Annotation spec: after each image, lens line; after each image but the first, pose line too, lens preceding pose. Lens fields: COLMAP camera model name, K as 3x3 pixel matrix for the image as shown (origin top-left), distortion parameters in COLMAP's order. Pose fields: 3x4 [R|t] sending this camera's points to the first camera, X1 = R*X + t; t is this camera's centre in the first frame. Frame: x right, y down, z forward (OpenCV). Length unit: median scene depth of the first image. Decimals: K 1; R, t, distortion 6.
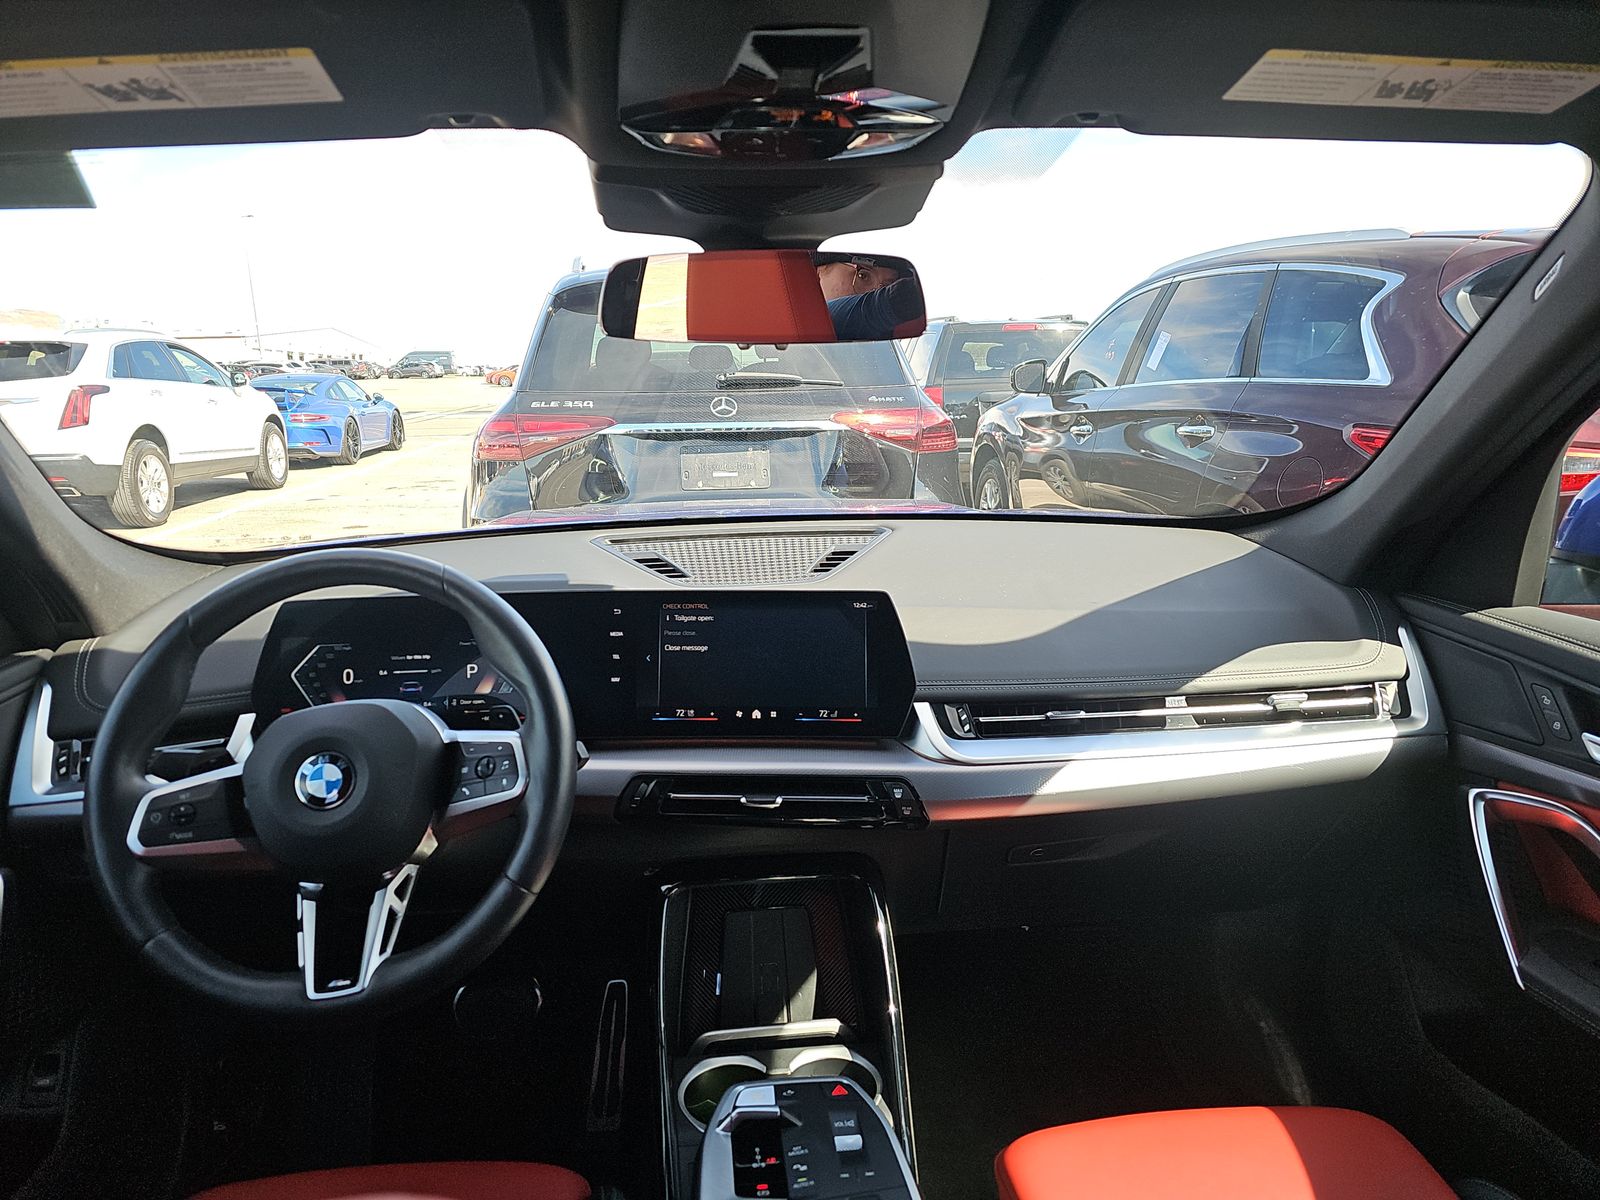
lens RADIAL K [[1070.8, 0, 806.6], [0, 1070.8, 601.1], [0, 0, 1]] dist [0.021649, -0.028434]
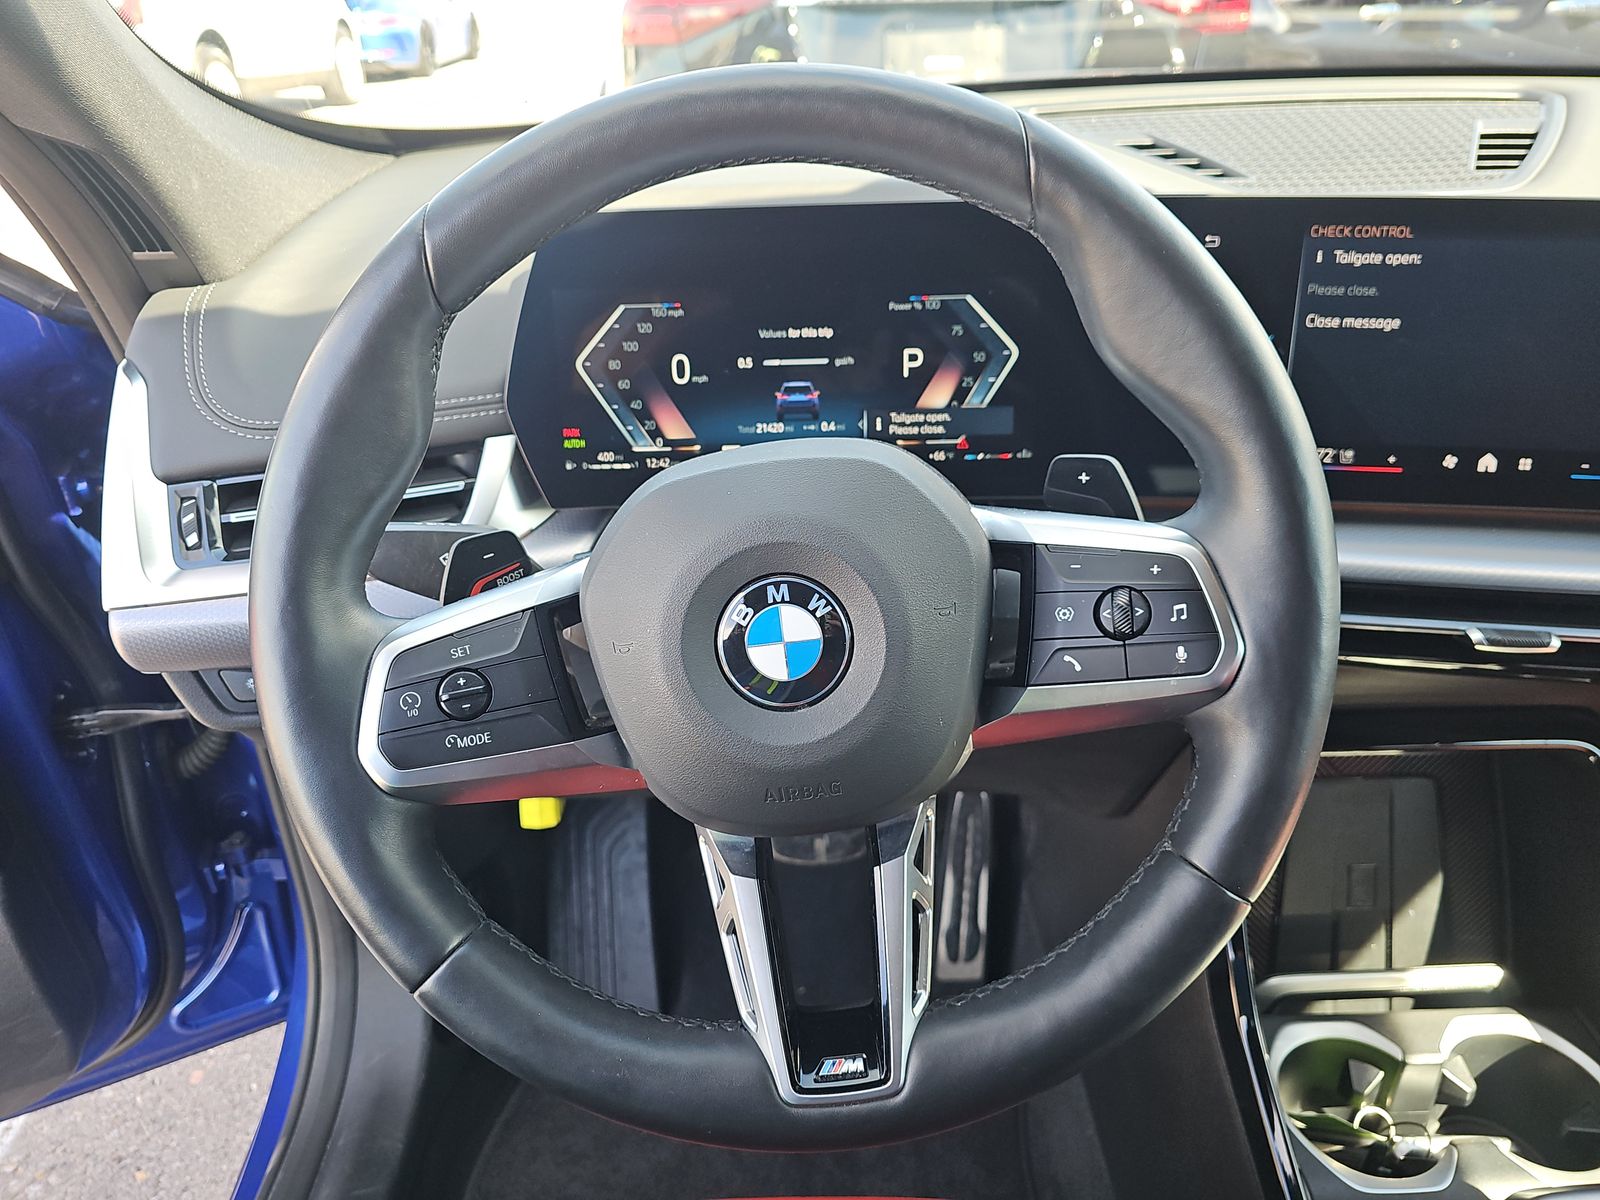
lens RADIAL K [[1070.8, 0, 798.9], [0, 1070.8, 604.4], [0, 0, 1]] dist [0.021649, -0.028434]
pose [[0.996064, 0.037290, -0.080406, -0.325591], [-0.009982, 0.948611, 0.316287, 0.013308], [0.088069, -0.314239, 0.945250, 0.479549]]
